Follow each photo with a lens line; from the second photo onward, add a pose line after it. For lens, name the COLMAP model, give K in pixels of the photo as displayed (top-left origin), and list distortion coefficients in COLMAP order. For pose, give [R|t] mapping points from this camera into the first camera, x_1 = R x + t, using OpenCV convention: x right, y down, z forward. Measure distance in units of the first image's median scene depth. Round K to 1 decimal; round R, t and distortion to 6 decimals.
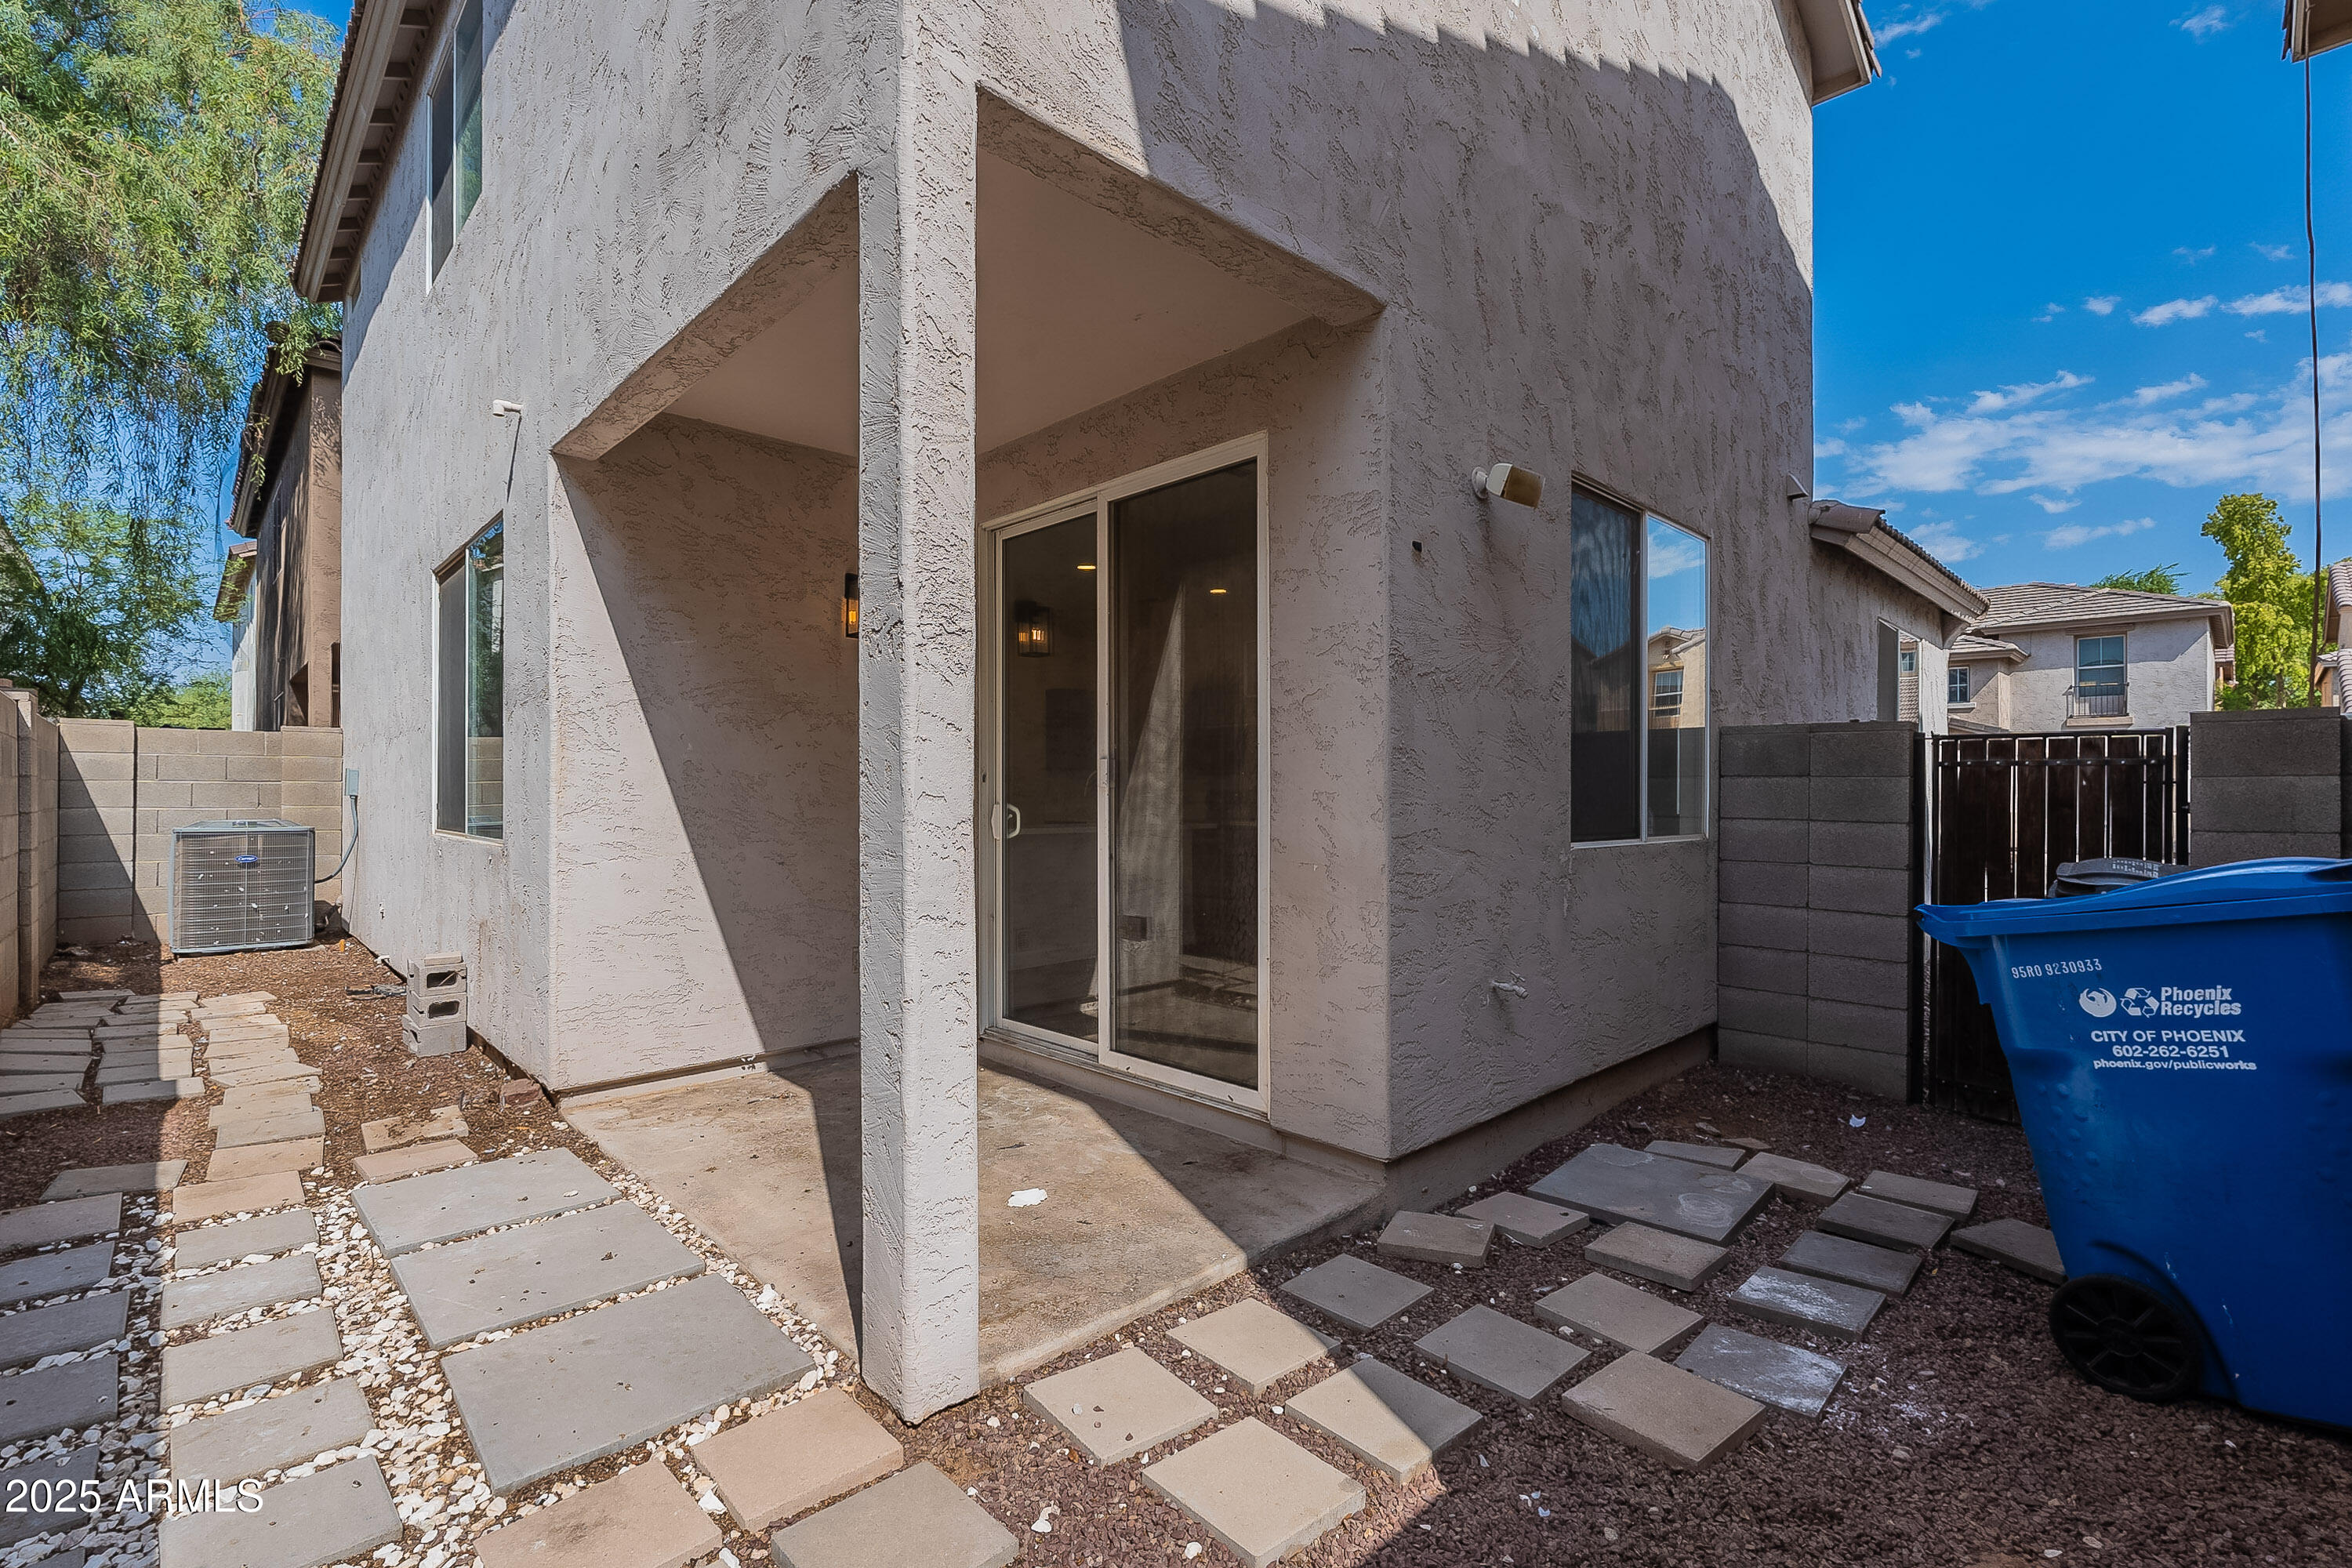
lens RADIAL K [[1039.8, 0, 1182.4], [0, 1039.8, 791.1], [0, 0, 1]] dist [-0.000940, -0.000432]
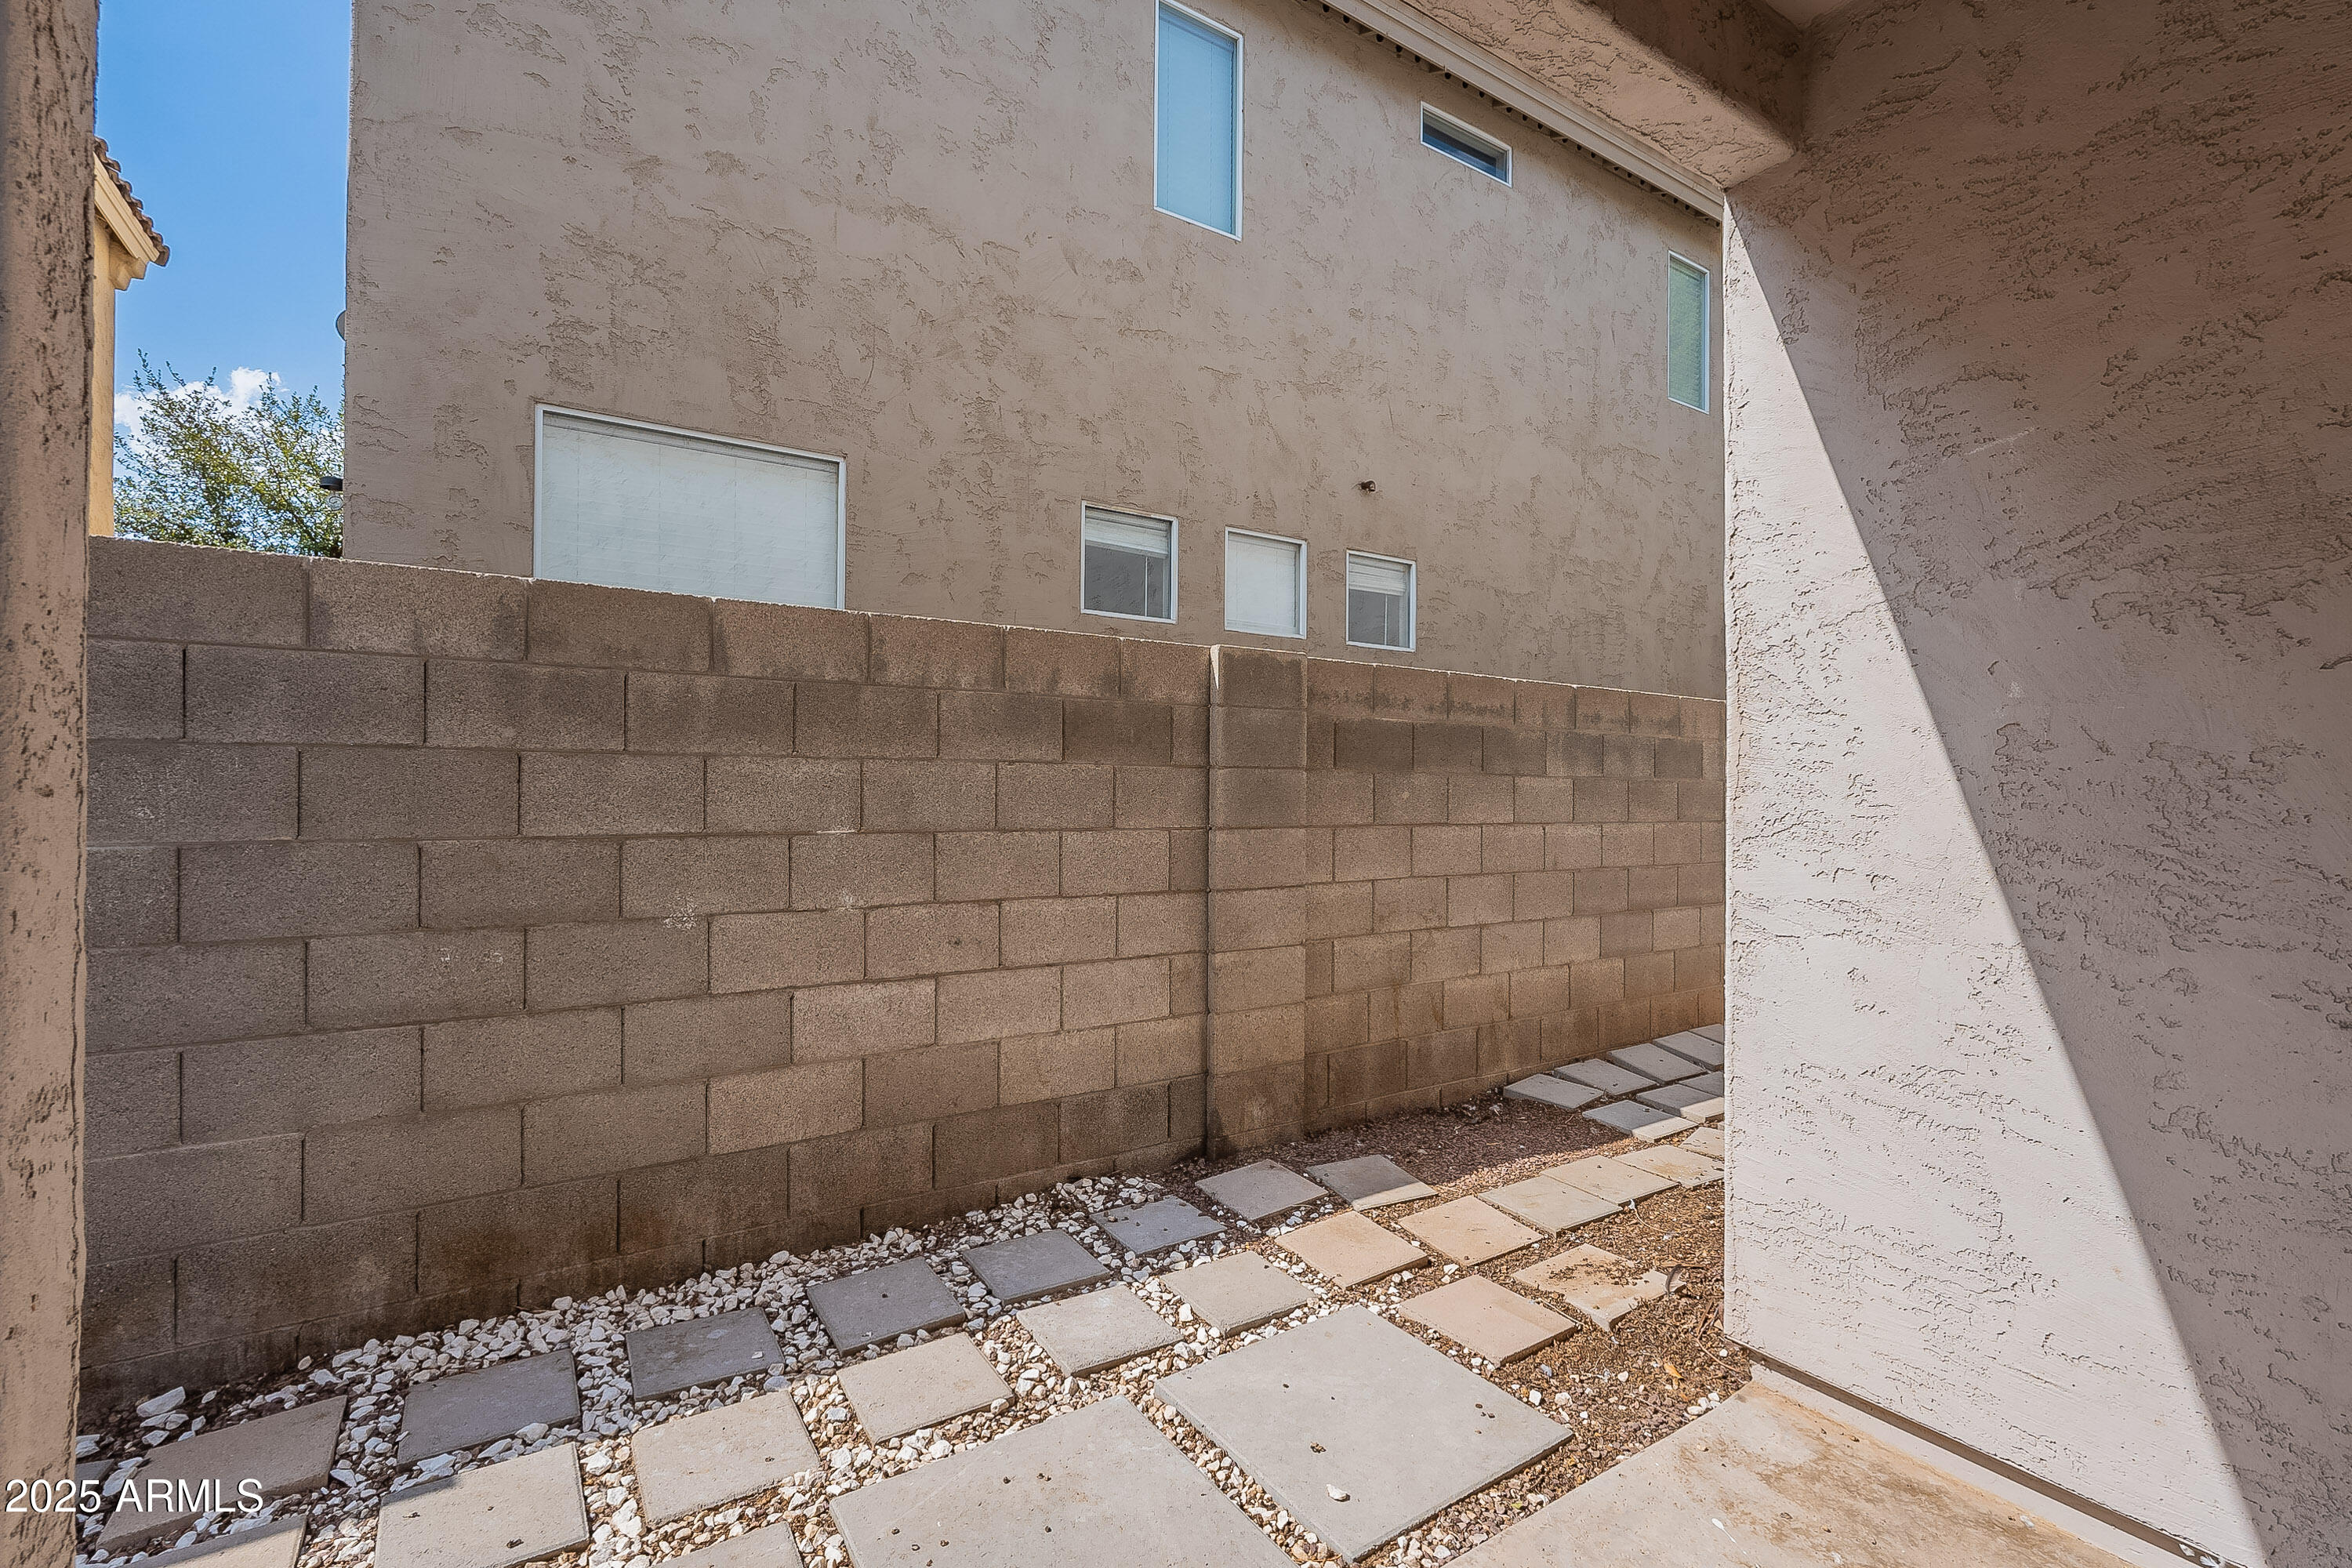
lens RADIAL K [[1034.1, 0, 1178.6], [0, 1034.1, 790.7], [0, 0, 1]] dist [-0.002068, -0.000738]
pose [[-0.196661, -0.006202, -0.980452, -0.006332], [-0.008350, 0.999954, -0.004650, 0.002084], [0.980436, 0.007272, -0.196704, 0.797841]]
